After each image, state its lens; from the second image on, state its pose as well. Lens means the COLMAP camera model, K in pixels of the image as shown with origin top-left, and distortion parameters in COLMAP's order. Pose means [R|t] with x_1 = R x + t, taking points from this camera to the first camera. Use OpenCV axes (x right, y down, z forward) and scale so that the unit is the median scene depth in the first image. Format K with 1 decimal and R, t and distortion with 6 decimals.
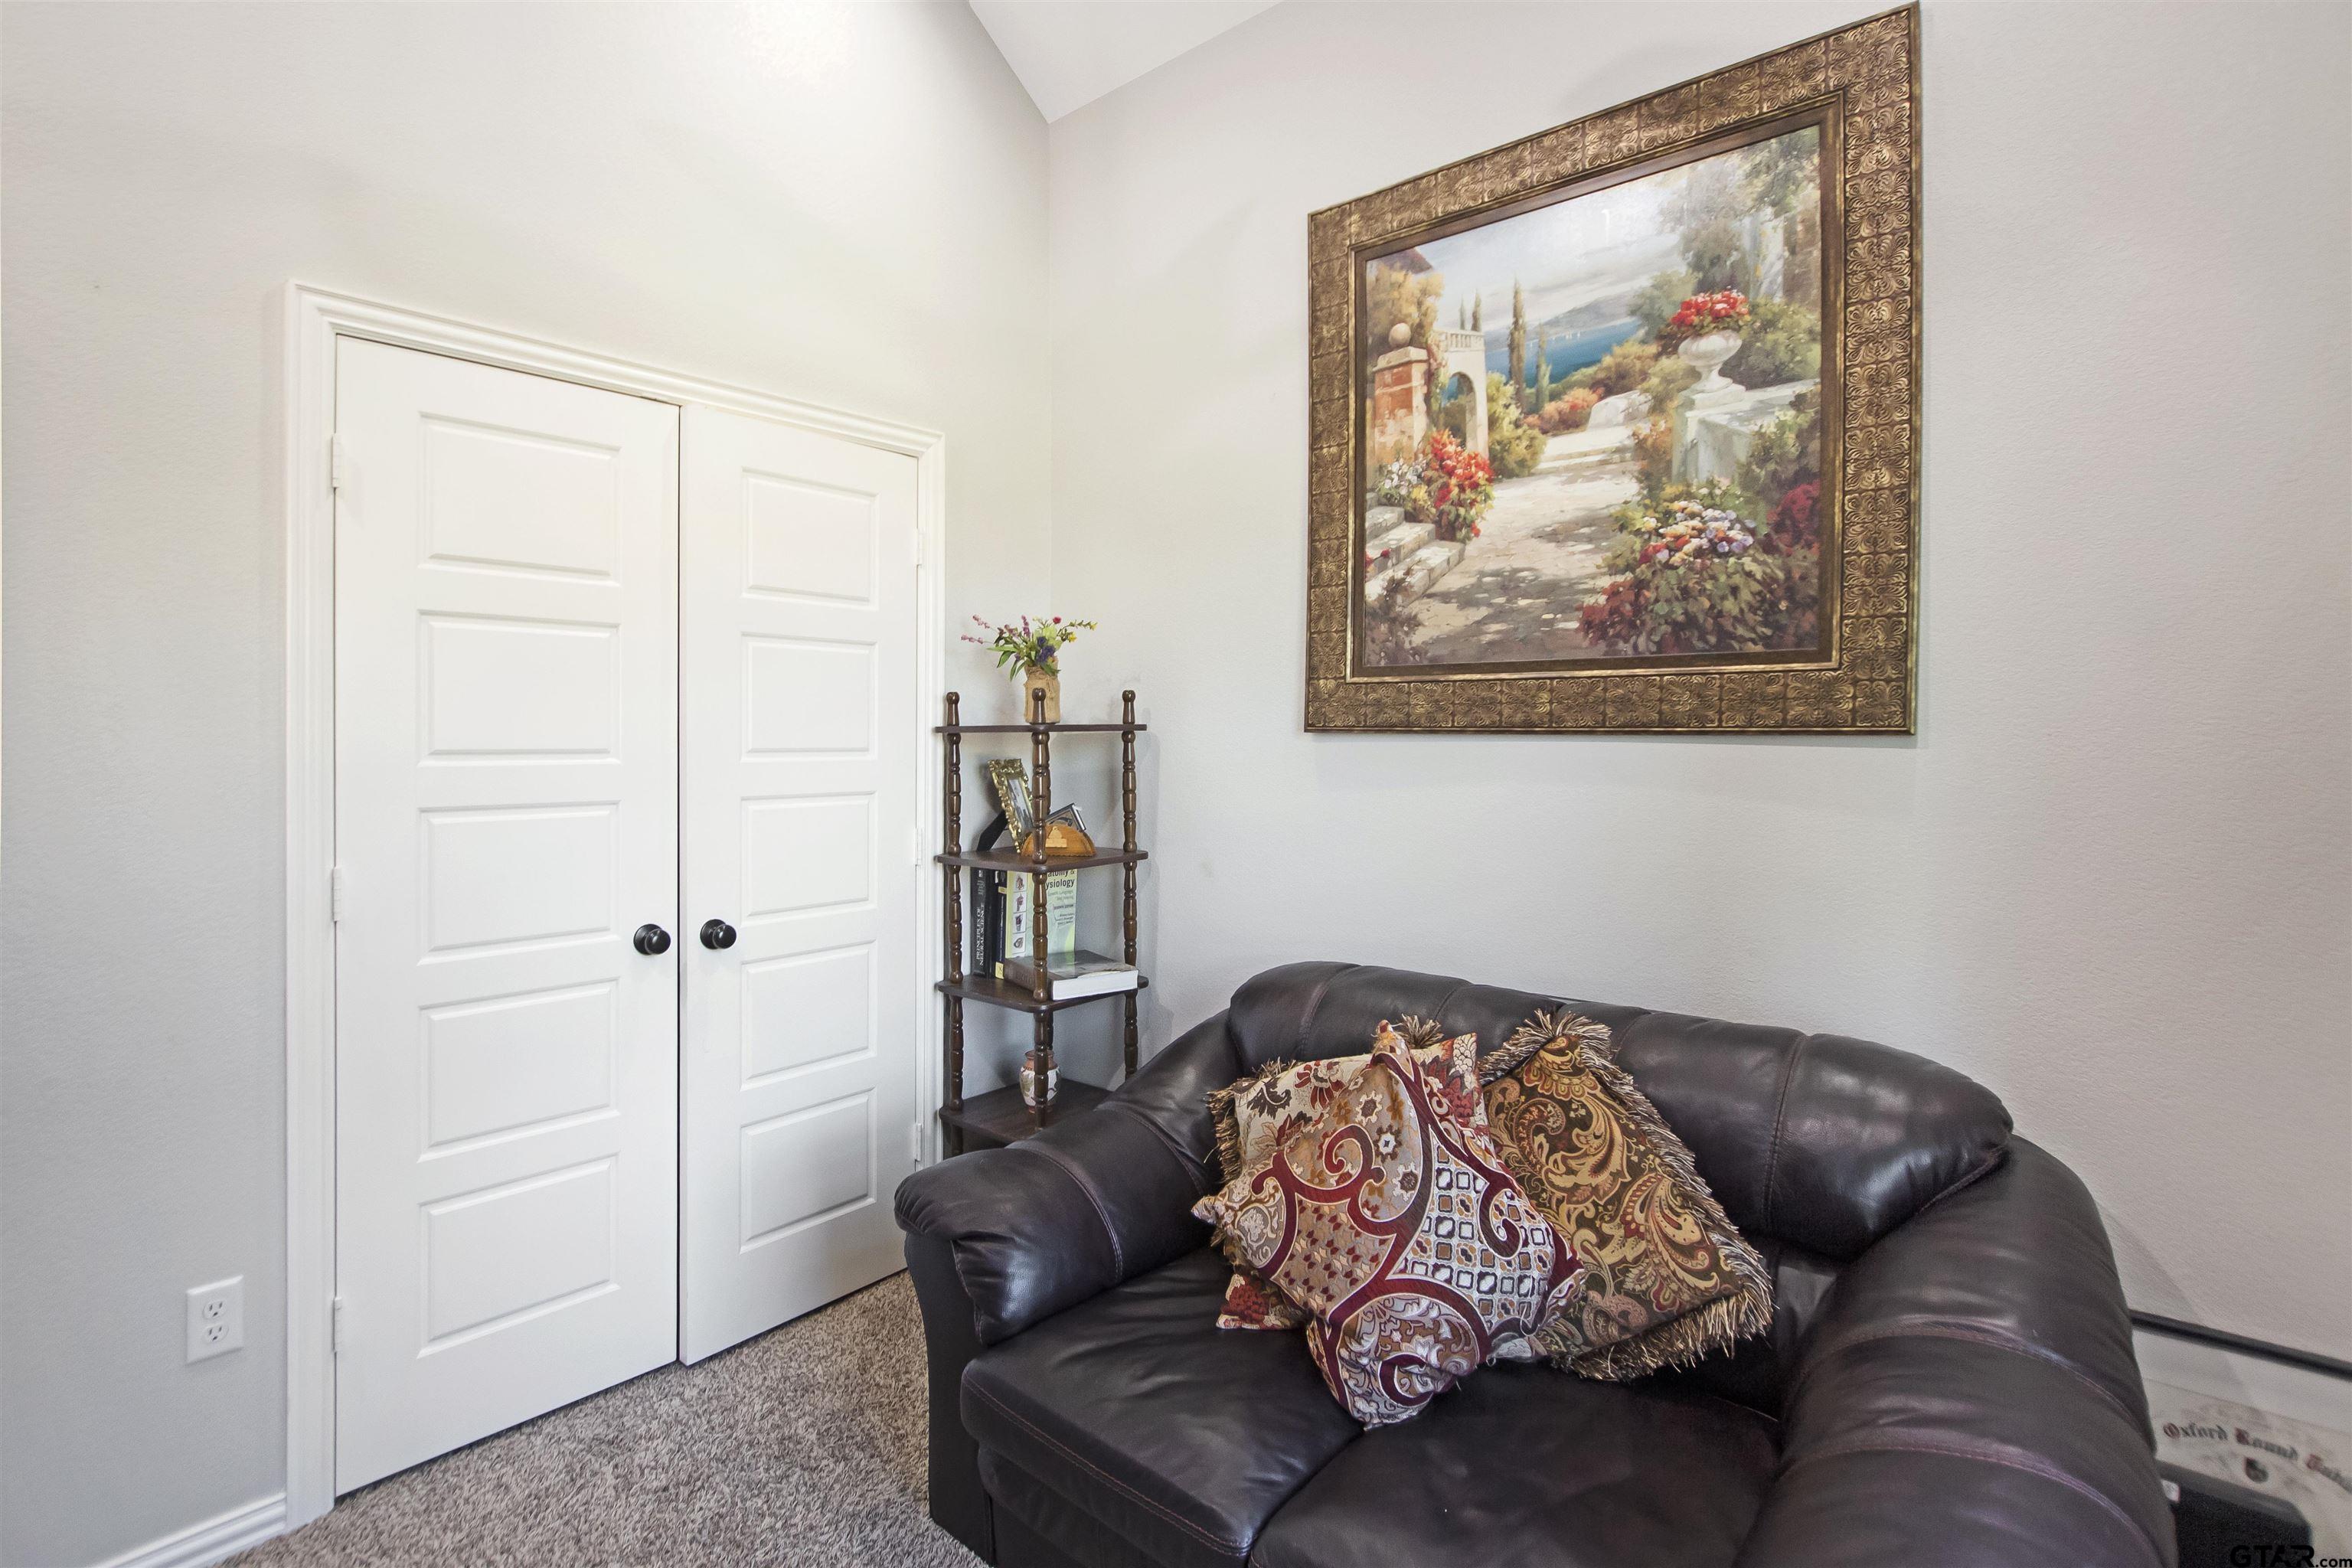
lens RADIAL K [[1179.2, 0, 1171.4], [0, 1179.2, 716.0], [0, 0, 1]] dist [-0.029324, 0.007153]
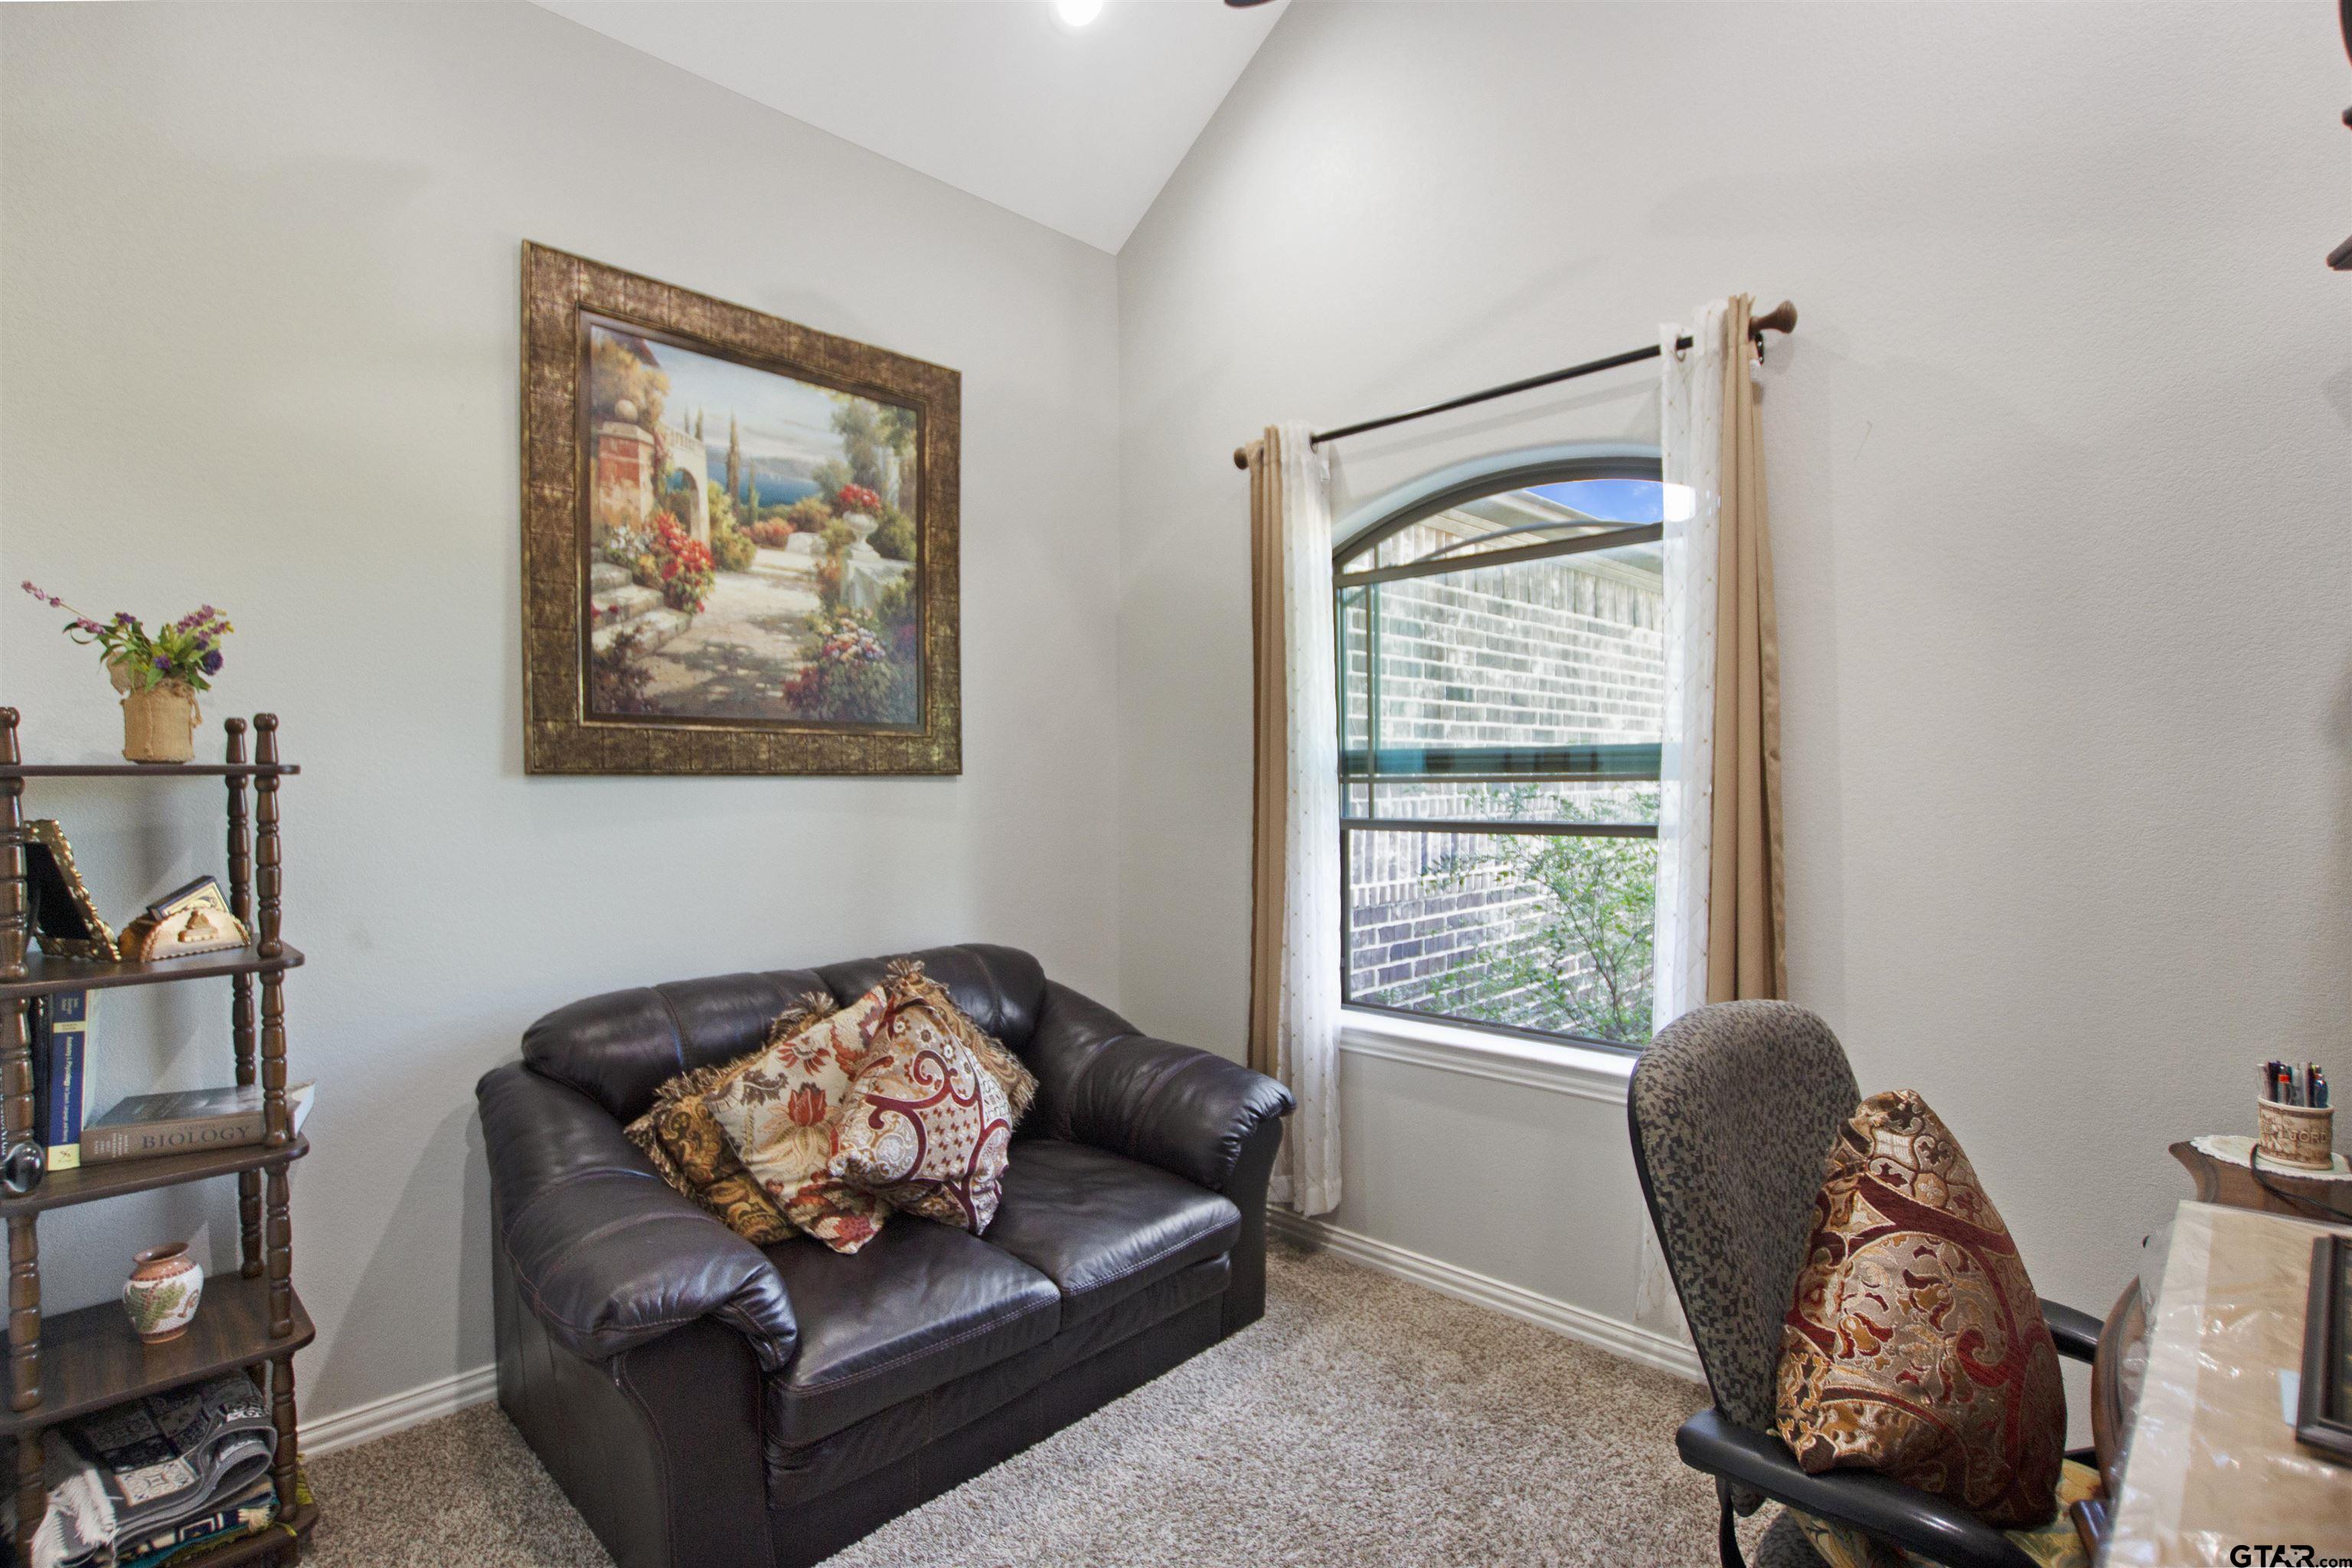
lens RADIAL K [[1158.2, 0, 1098.8], [0, 1158.2, 777.6], [0, 0, 1]] dist [-0.024160, 0.000353]
pose [[0.052222, -0.001721, 0.998634, -0.915905], [-0.008427, 0.999962, 0.002164, 0.011578], [-0.998600, -0.008528, 0.052205, 0.538200]]
